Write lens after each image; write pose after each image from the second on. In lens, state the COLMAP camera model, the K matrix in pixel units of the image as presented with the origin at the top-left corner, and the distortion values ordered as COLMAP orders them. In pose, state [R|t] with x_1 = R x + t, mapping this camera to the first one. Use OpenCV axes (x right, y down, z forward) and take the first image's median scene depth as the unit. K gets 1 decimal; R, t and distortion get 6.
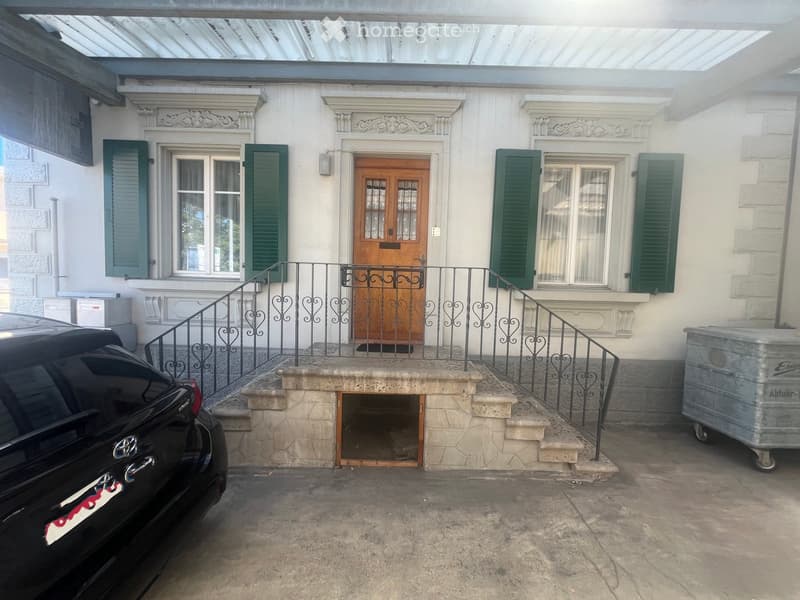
lens RADIAL K [[321.9, 0, 400.1], [0, 321.9, 299.4], [0, 0, 1]] dist [0.000155, 0.000085]
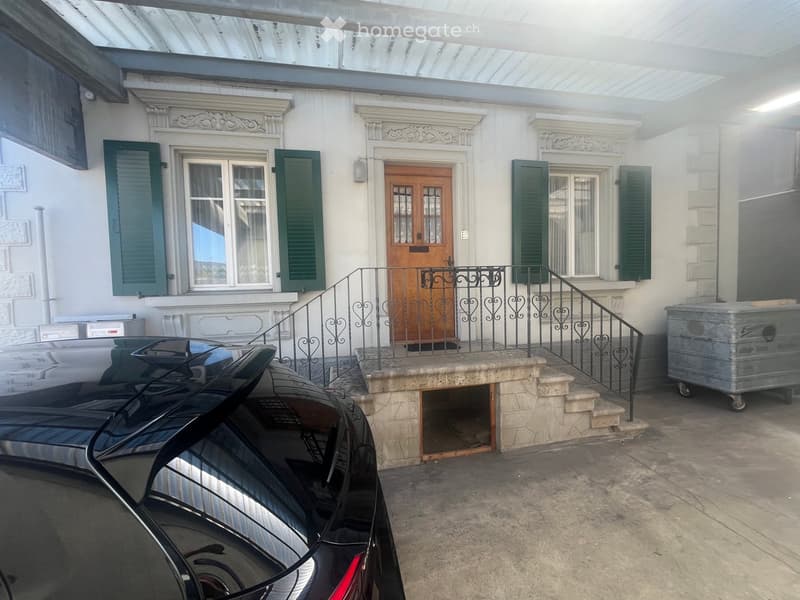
lens RADIAL K [[321.9, 0, 398.2], [0, 321.9, 299.8], [0, 0, 1]] dist [0.000155, 0.000085]
pose [[0.977662, -0.066670, 0.199331, -0.349121], [0.069096, 0.997596, -0.005230, -0.002666], [-0.198503, 0.018886, 0.979918, -0.008990]]
